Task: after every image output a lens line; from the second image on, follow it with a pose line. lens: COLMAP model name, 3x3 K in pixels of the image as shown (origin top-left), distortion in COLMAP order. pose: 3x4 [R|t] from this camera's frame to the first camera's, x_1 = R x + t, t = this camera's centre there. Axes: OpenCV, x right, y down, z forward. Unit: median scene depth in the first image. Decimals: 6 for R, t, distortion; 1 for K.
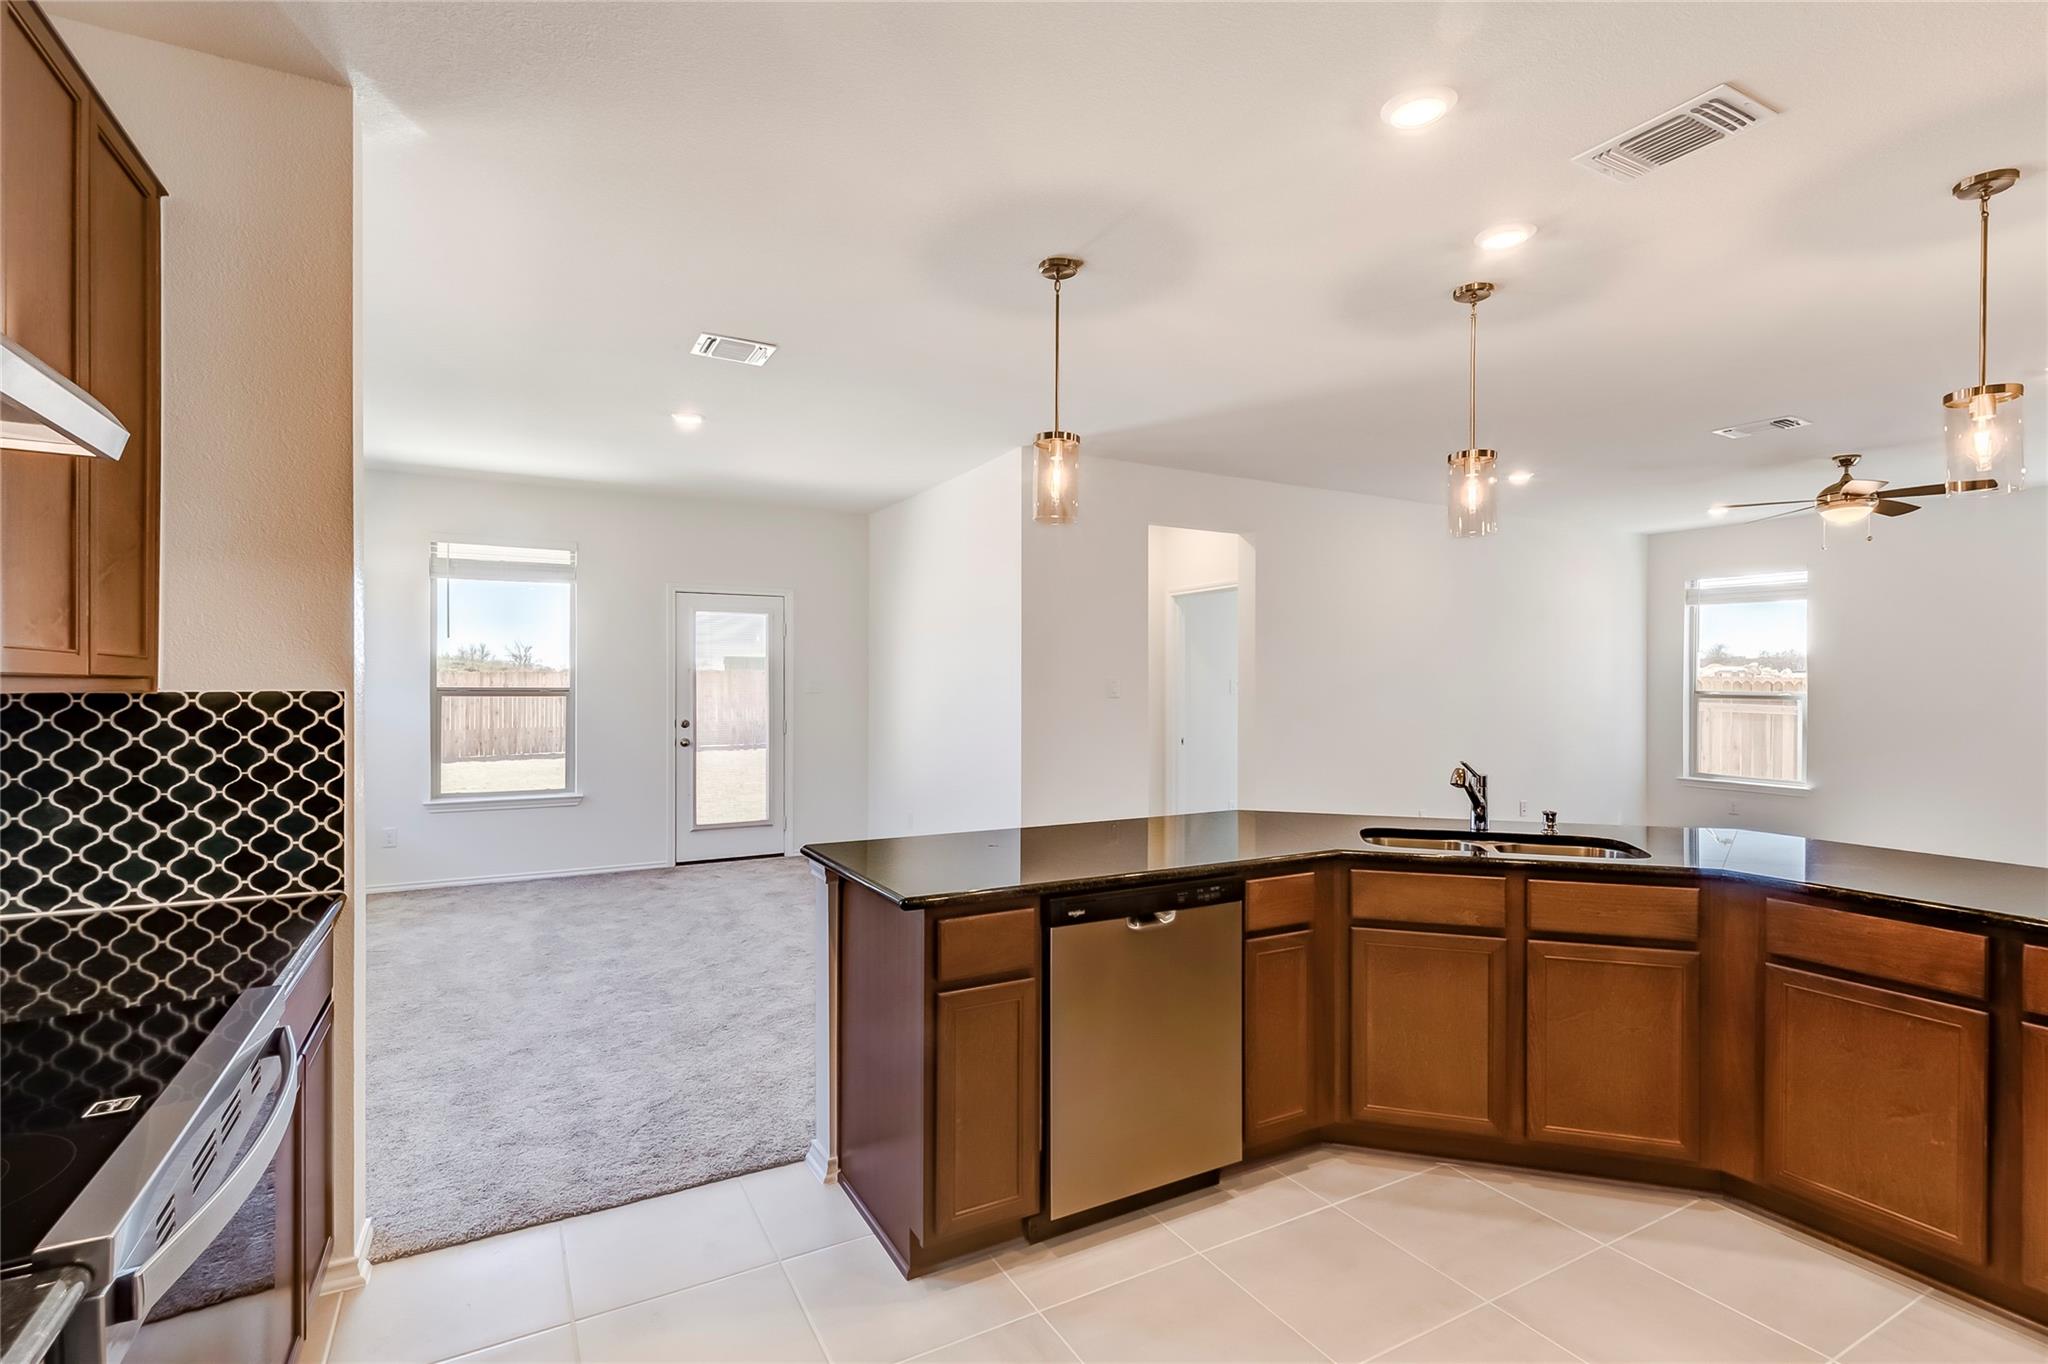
lens RADIAL K [[930.8, 0, 1010.3], [0, 930.8, 682.8], [0, 0, 1]] dist [0.009325, -0.001700]
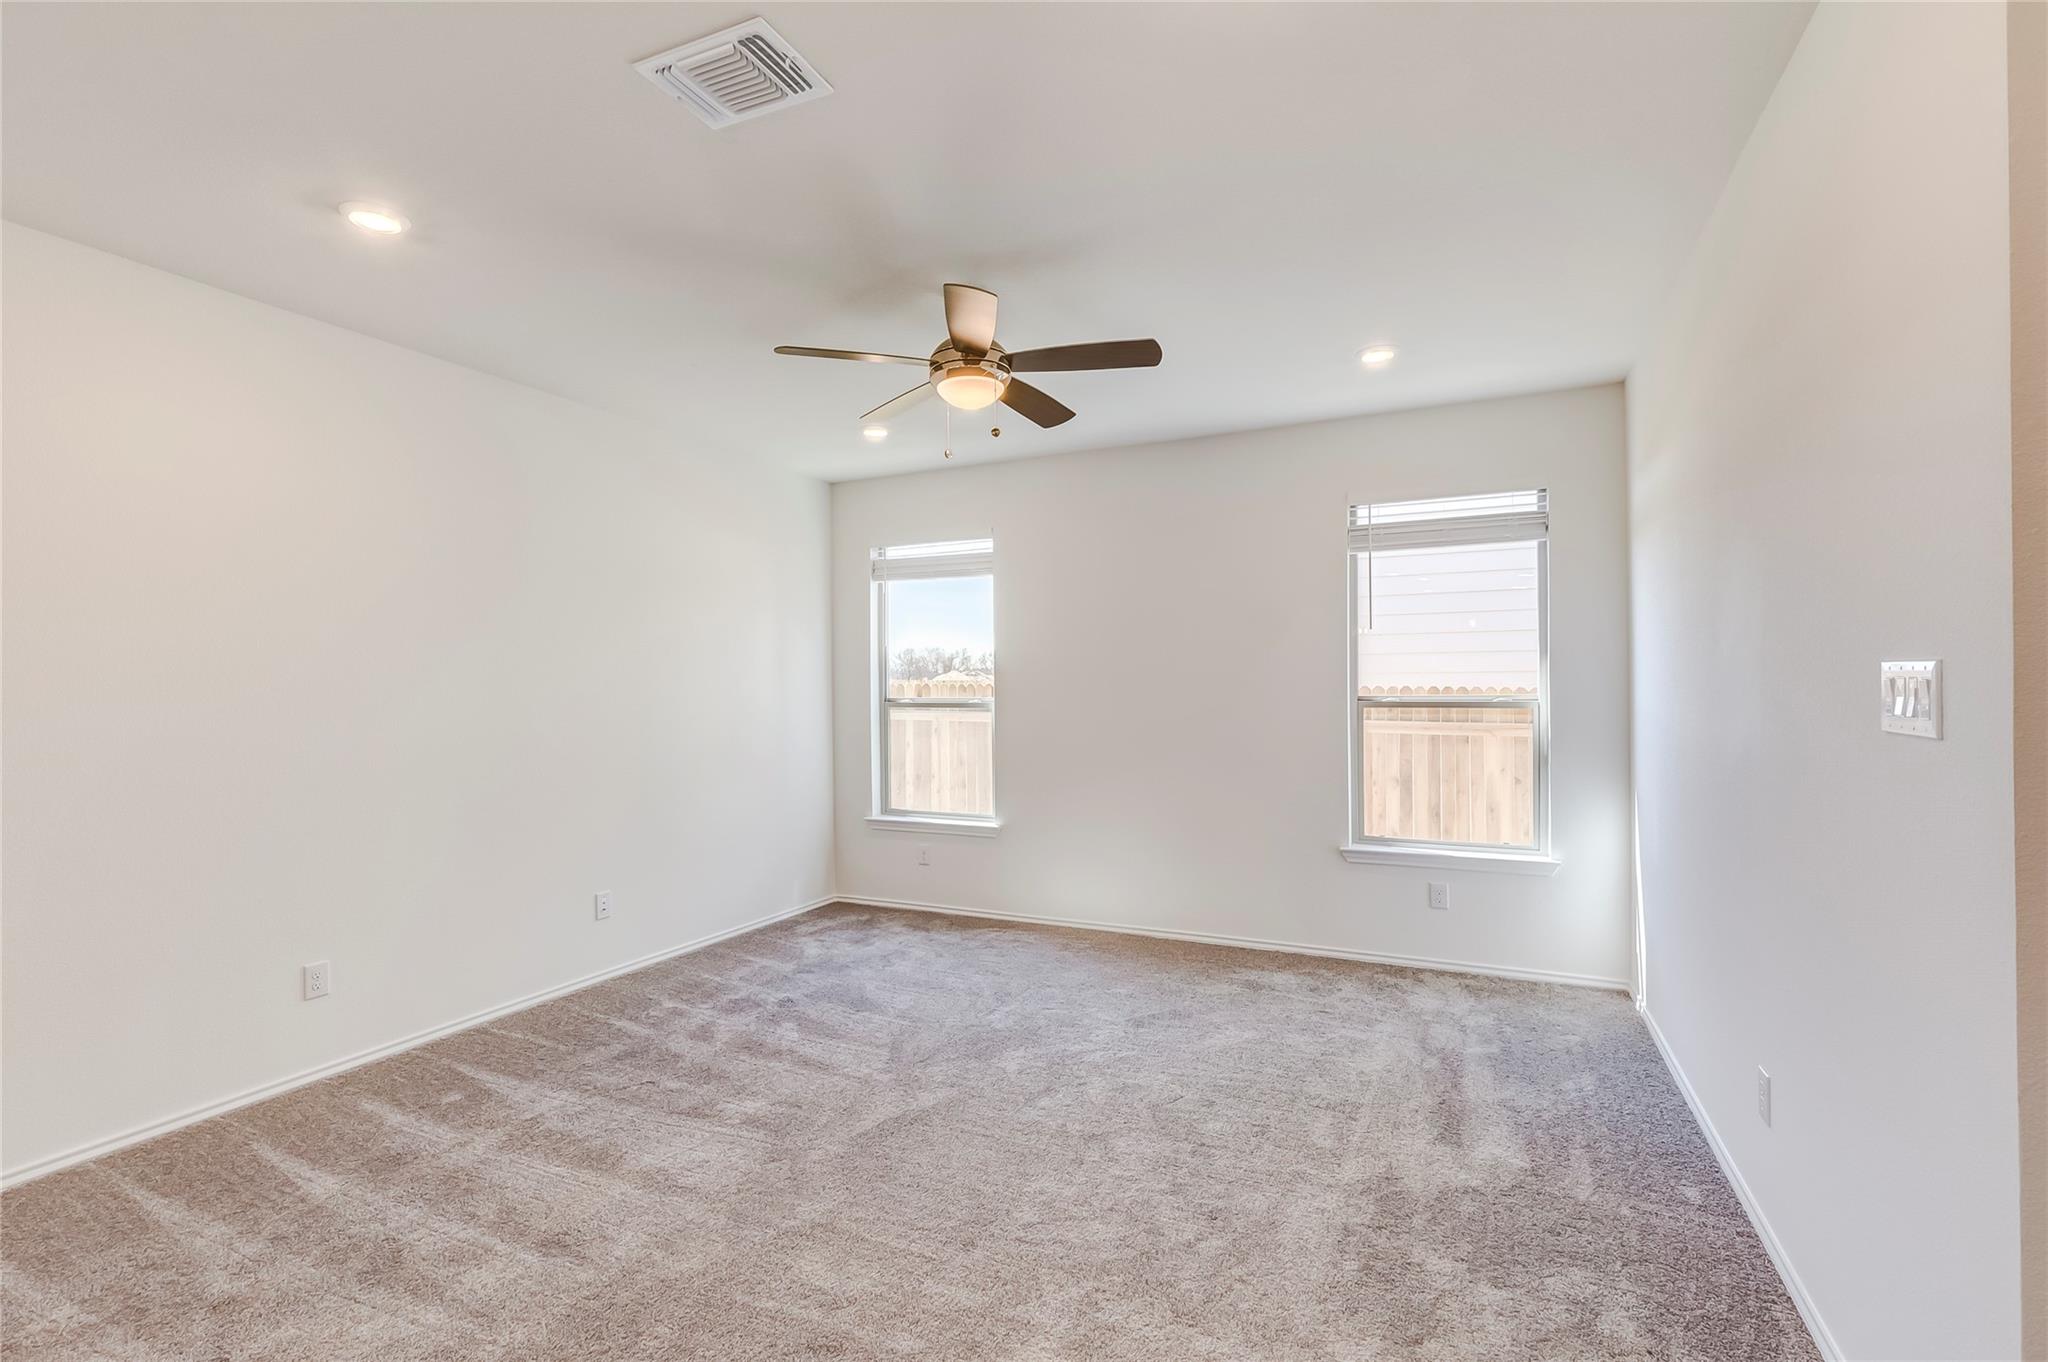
lens RADIAL K [[930.8, 0, 1022.2], [0, 930.8, 682.4], [0, 0, 1]] dist [0.009325, -0.001700]
pose [[0.805773, -0.008993, 0.592157, 0.787982], [0.014743, 0.999879, -0.004877, 0.002317], [-0.592042, 0.012660, 0.805808, 0.712142]]
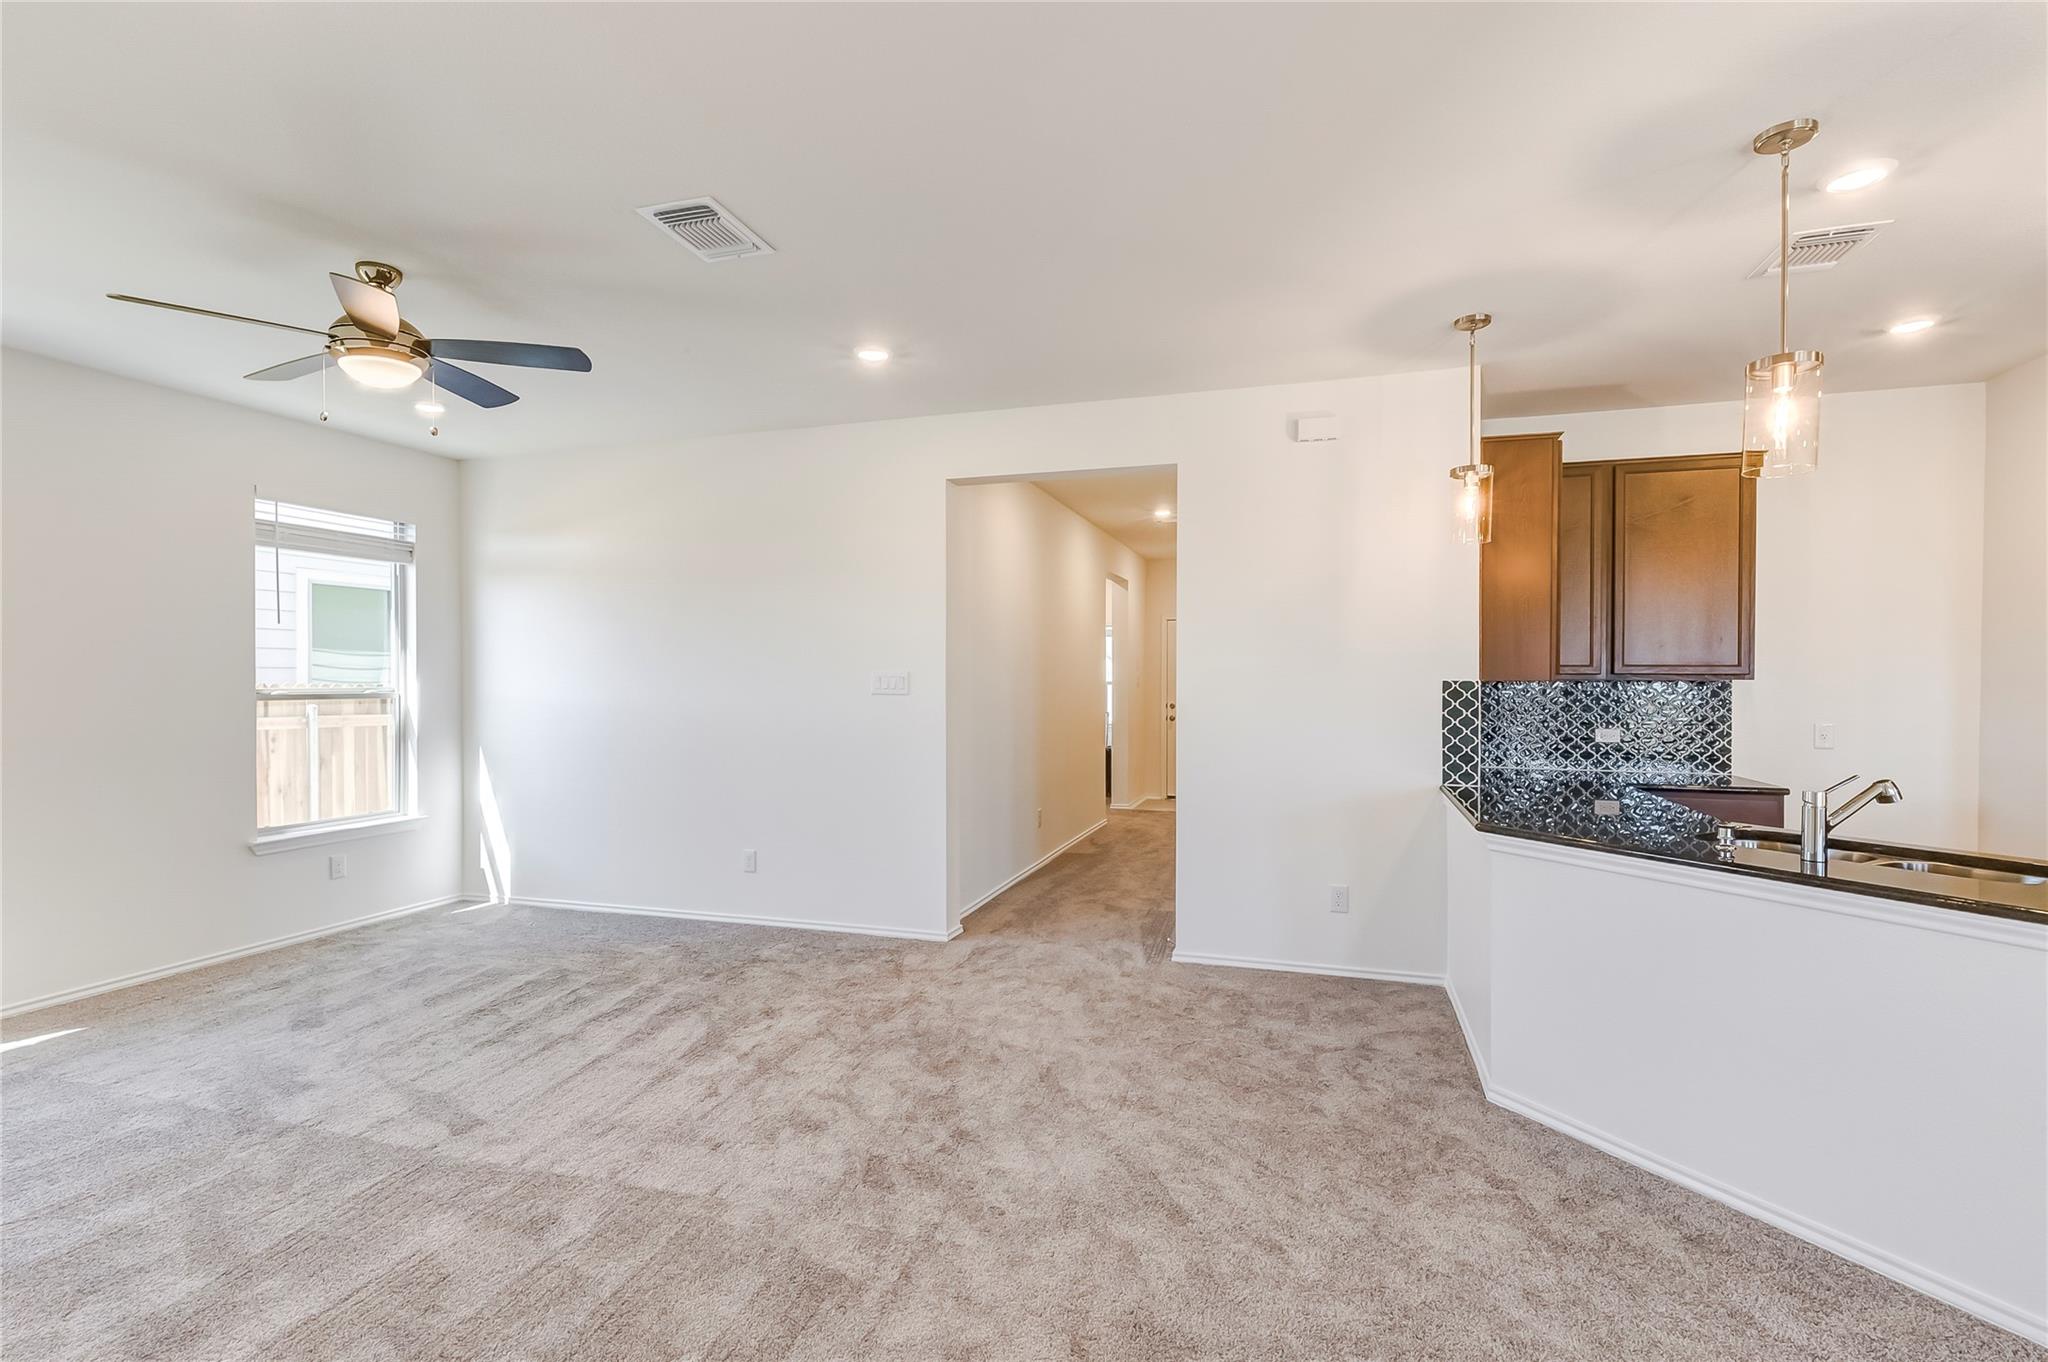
lens RADIAL K [[930.8, 0, 1018.2], [0, 930.8, 692.5], [0, 0, 1]] dist [0.009325, -0.001700]
pose [[-0.691226, -0.016334, 0.722454, 0.307747], [-0.001937, 0.999783, 0.020750, -0.002031], [-0.722636, 0.012943, -0.691108, 1.527011]]
